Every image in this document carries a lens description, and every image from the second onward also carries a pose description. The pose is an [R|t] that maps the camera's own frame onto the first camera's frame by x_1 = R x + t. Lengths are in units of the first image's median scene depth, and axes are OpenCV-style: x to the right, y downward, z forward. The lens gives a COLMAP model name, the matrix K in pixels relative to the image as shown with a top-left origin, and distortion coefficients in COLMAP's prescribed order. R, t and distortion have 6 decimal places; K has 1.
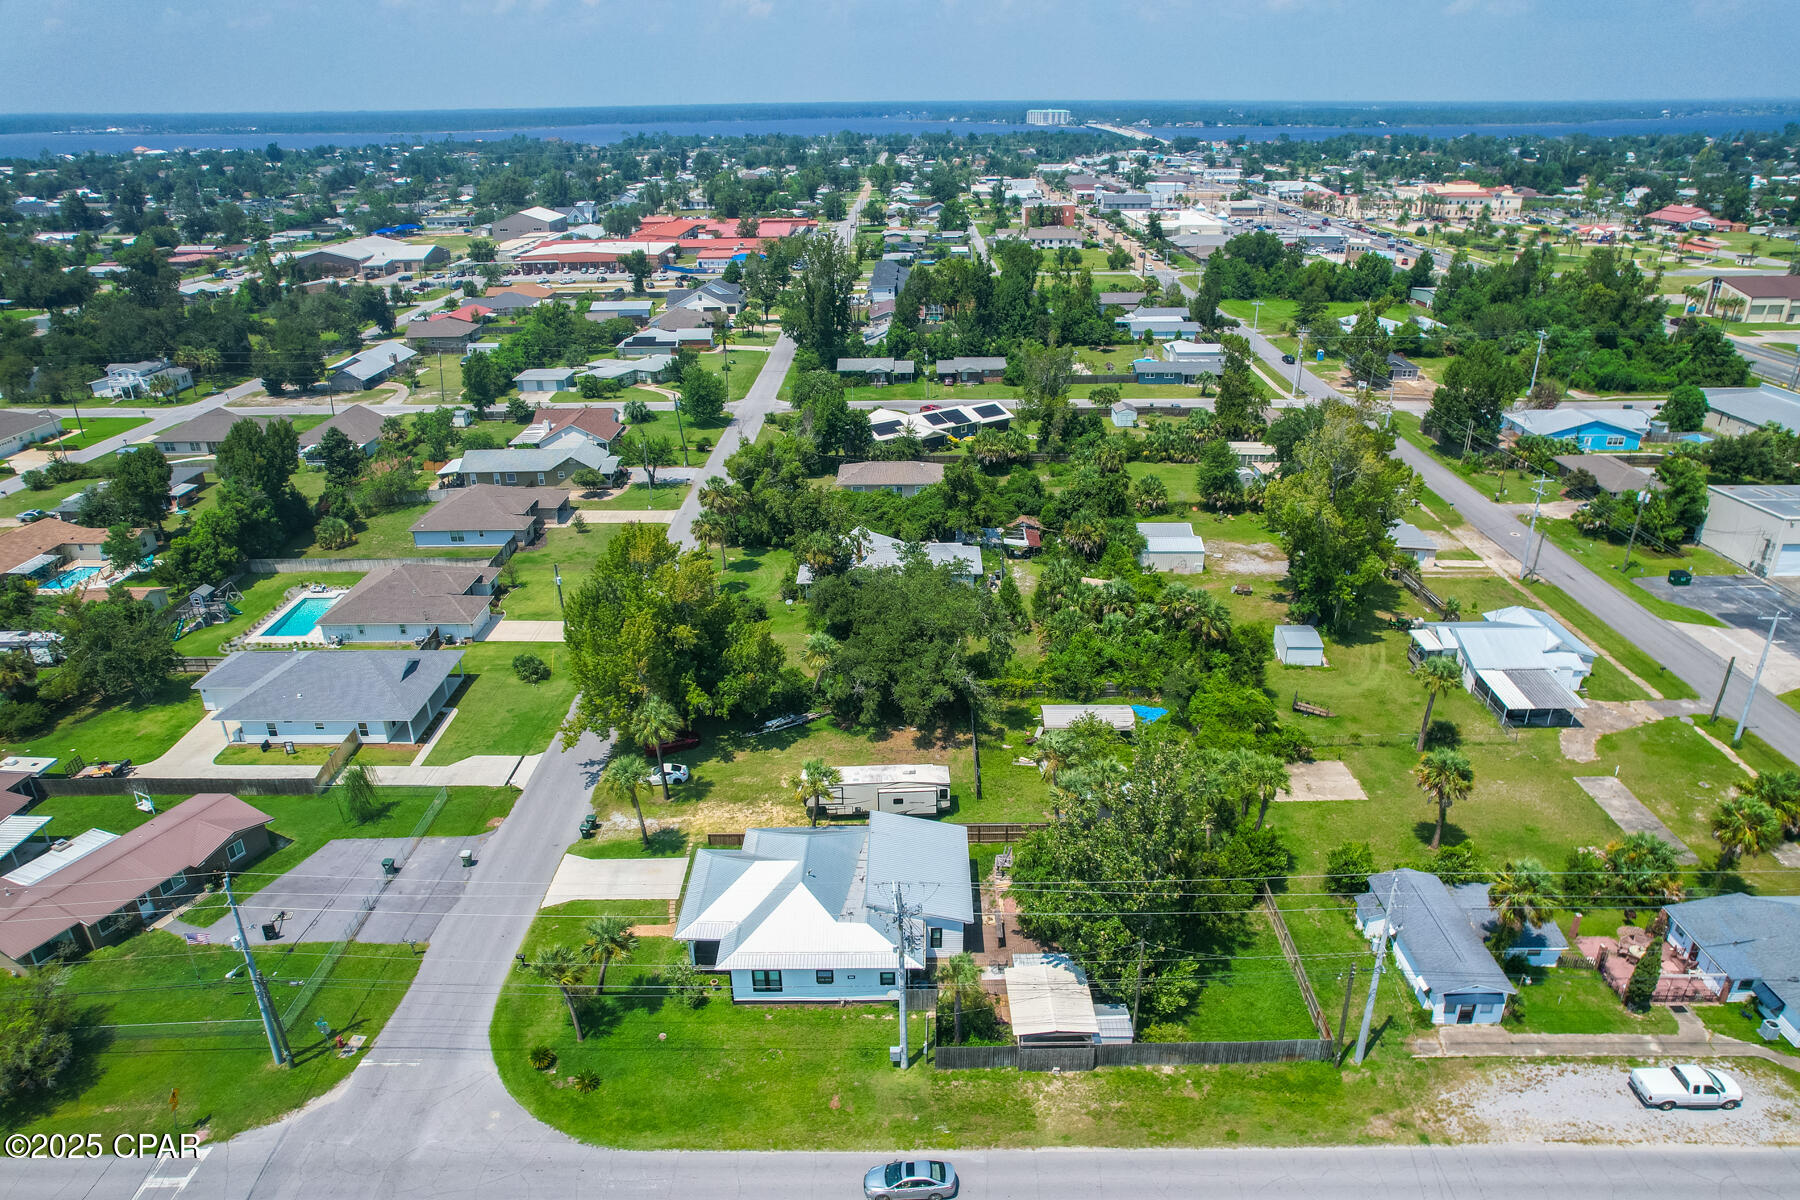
lens RADIAL K [[1149.9, 0, 909.3], [0, 1149.9, 610.5], [0, 0, 1]] dist [-0.080523, 0.074471]
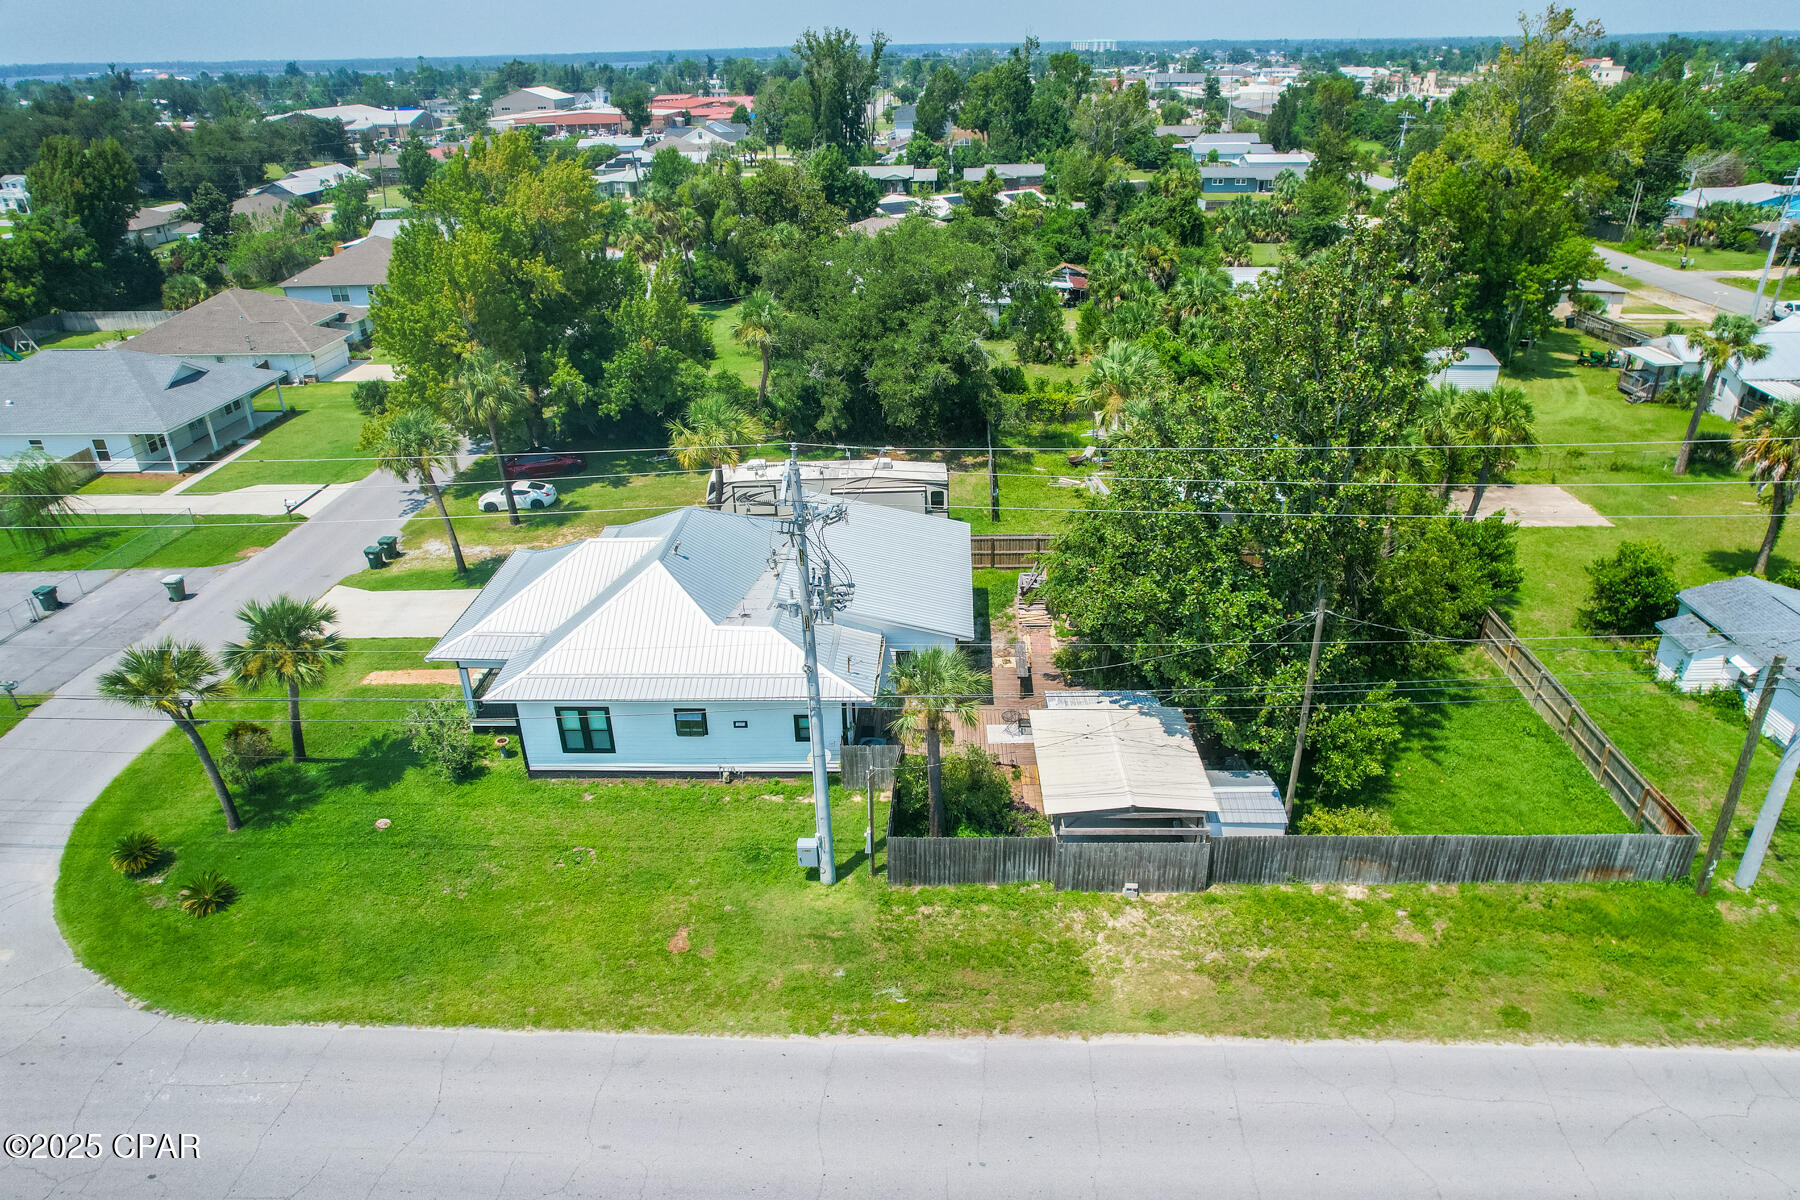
lens RADIAL K [[1149.9, 0, 909.3], [0, 1149.9, 610.5], [0, 0, 1]] dist [-0.080523, 0.074471]
pose [[0.999422, 0.006290, -0.033418, 0.032420], [-0.004947, 0.999183, 0.040102, 0.175922], [0.033642, -0.039914, 0.998637, 0.336423]]
